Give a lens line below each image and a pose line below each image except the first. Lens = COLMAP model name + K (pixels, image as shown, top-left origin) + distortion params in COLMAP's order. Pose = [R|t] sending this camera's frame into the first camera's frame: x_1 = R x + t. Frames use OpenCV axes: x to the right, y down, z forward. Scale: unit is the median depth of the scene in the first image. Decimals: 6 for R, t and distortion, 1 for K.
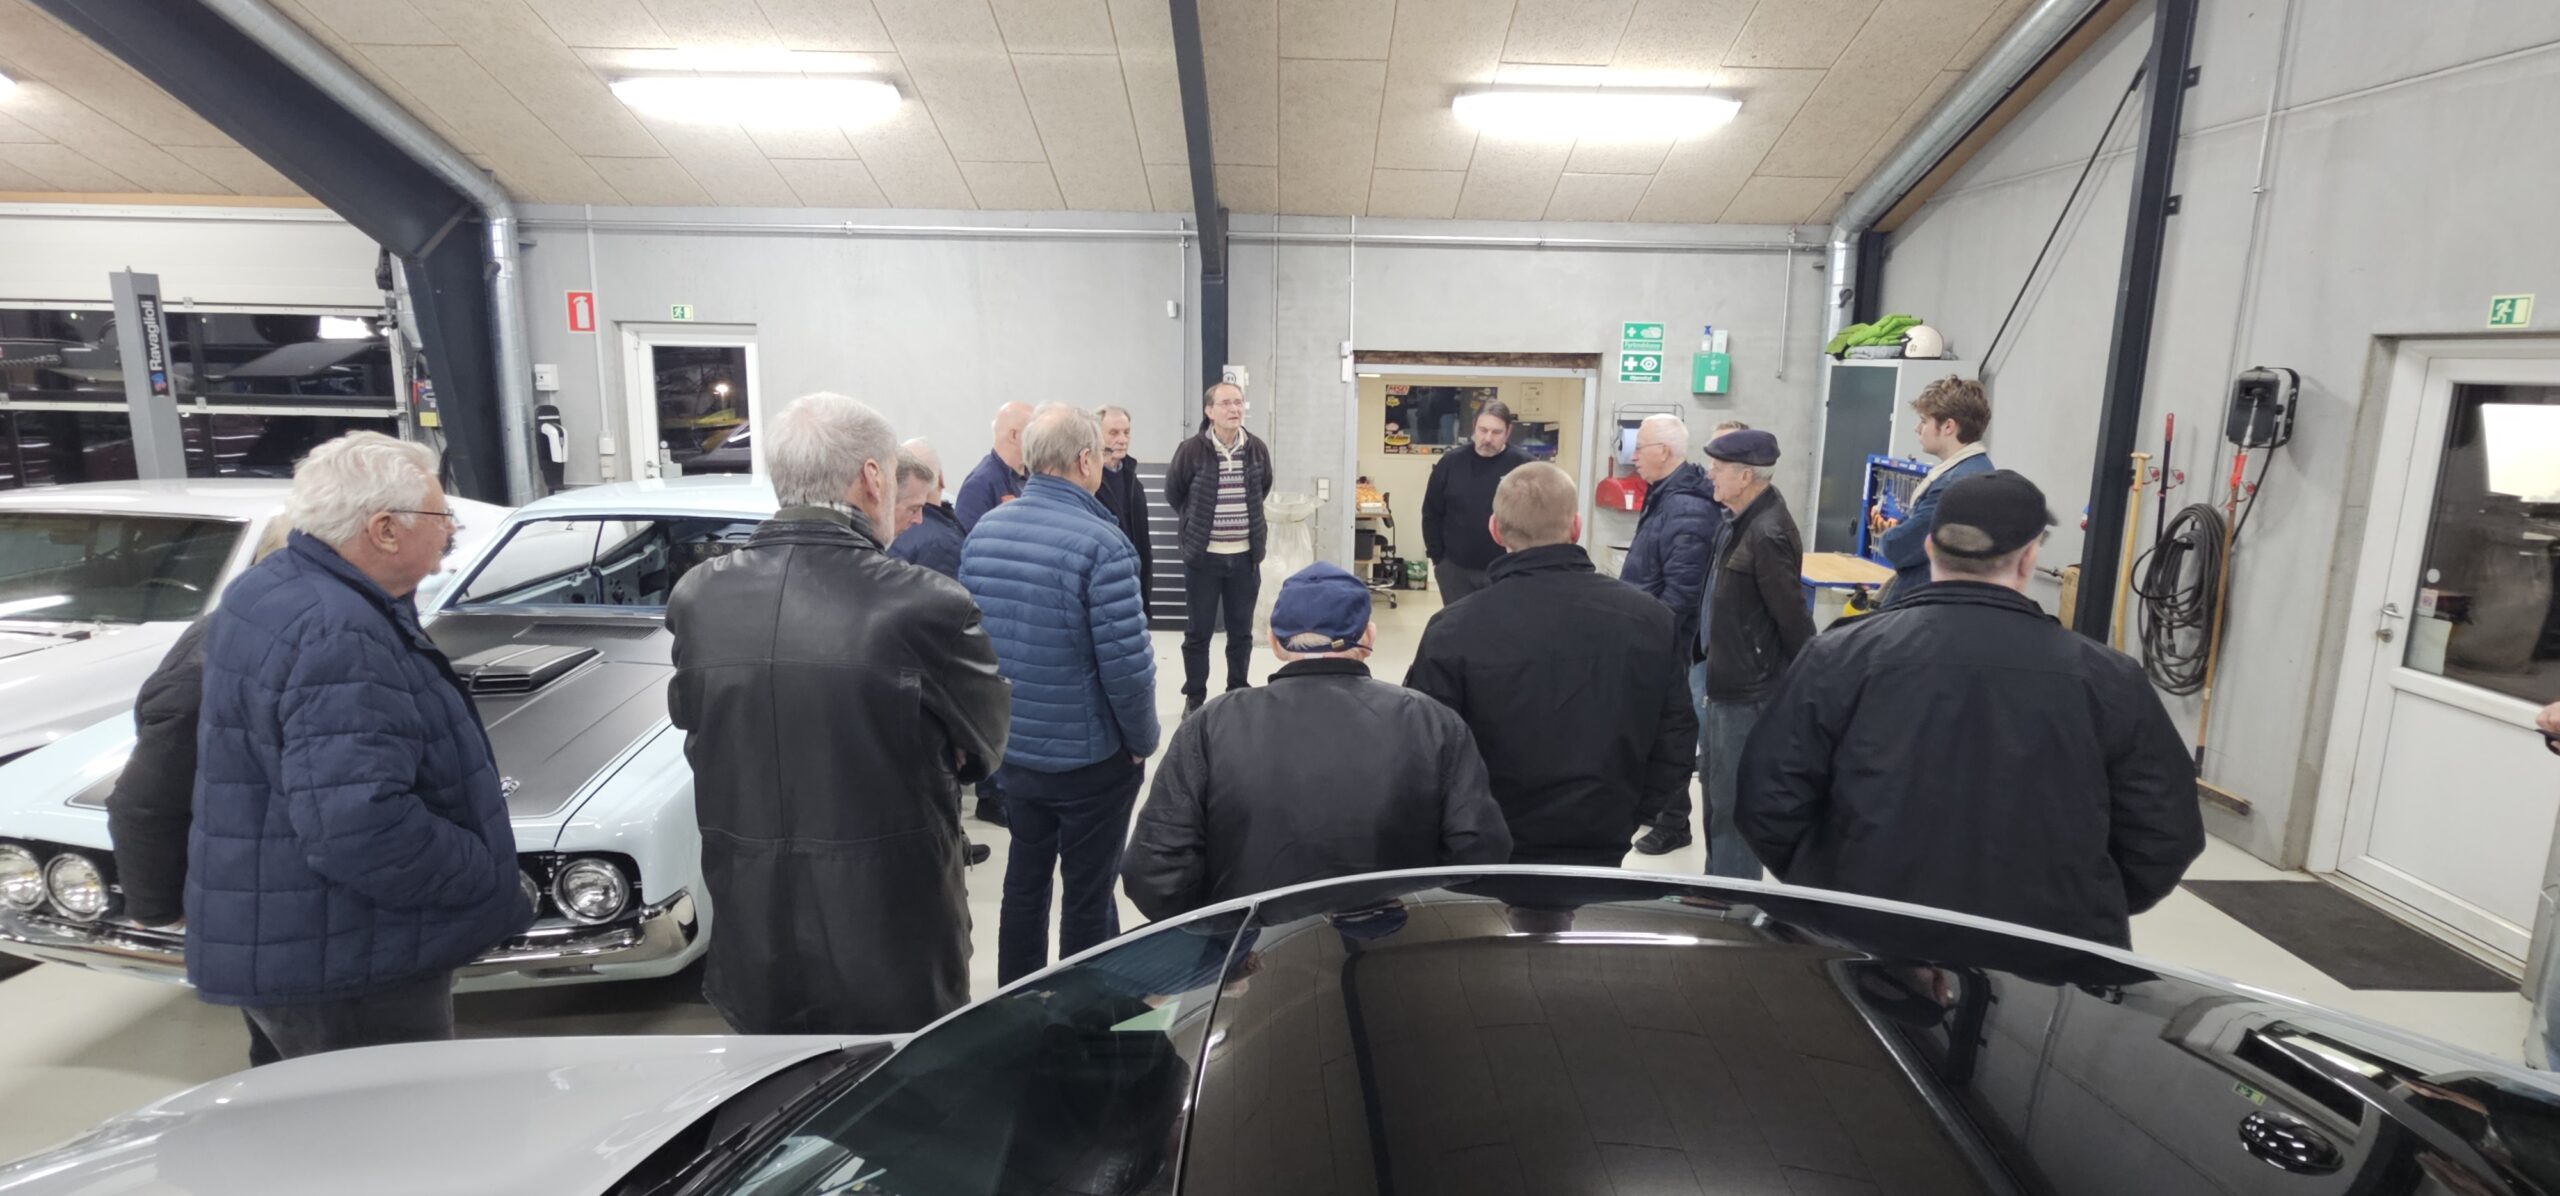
lens RADIAL K [[1187.0, 0, 1347.7], [0, 1187.0, 593.9], [0, 0, 1]] dist [-0.000450, 0.000250]
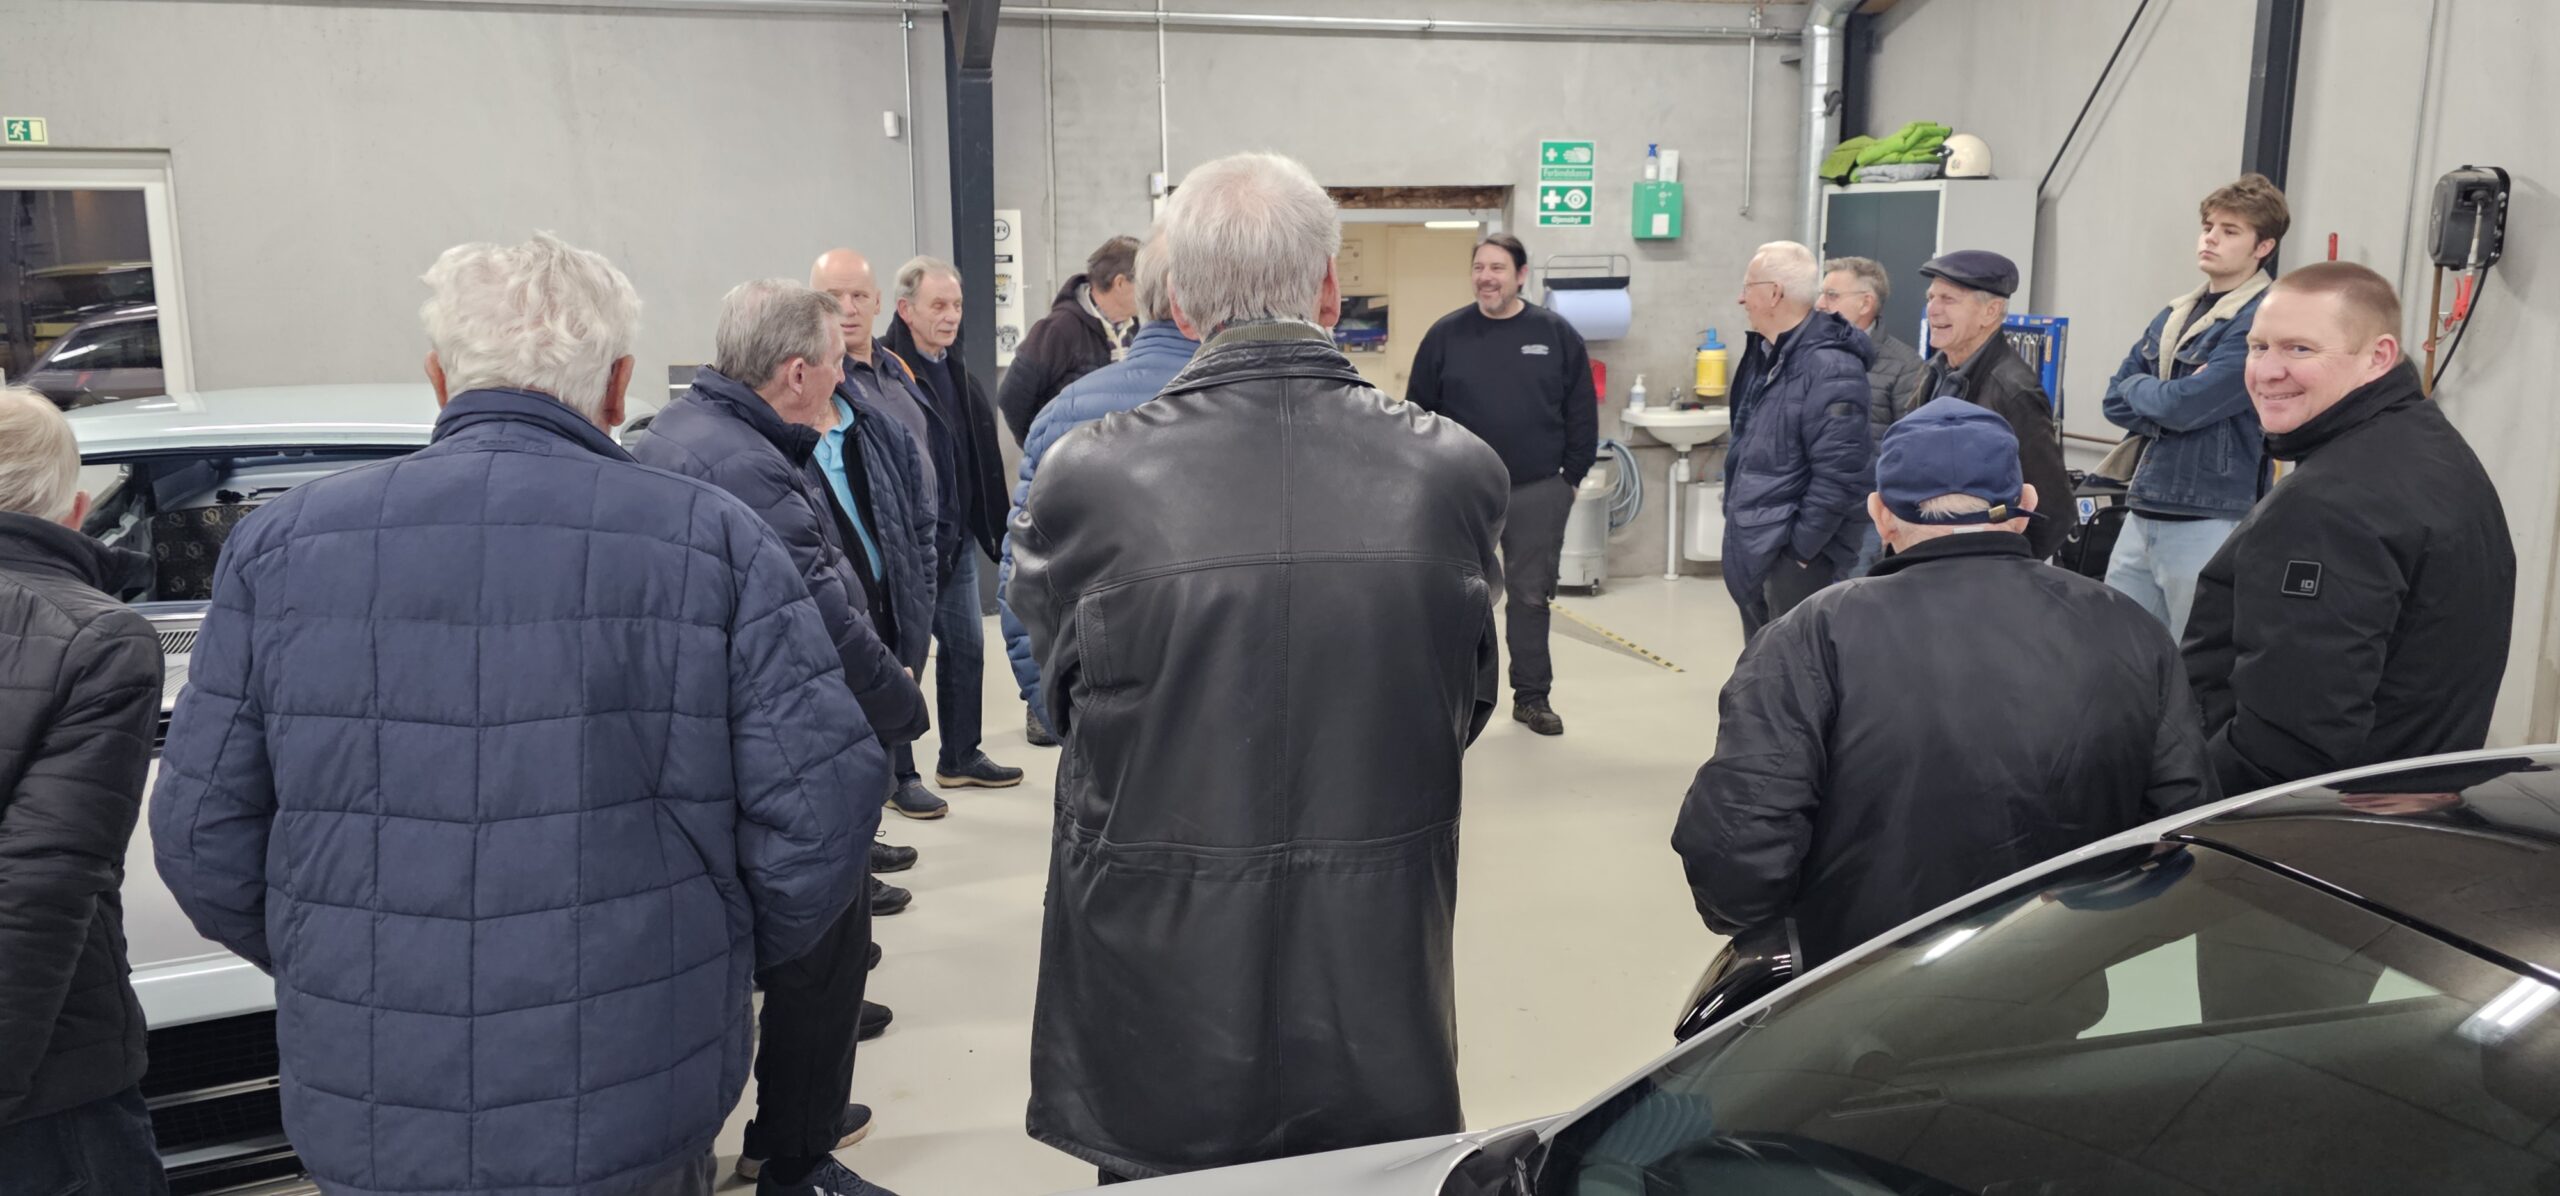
lens RADIAL K [[1722.0, 0, 1305.8], [0, 1722.0, 572.9], [0, 0, 1]] dist [0.059135, -0.057382]
pose [[0.971875, -0.064028, 0.226626, -0.160963], [0.064026, 0.997921, 0.007369, 0.013305], [-0.226627, 0.007348, 0.973954, 0.024282]]
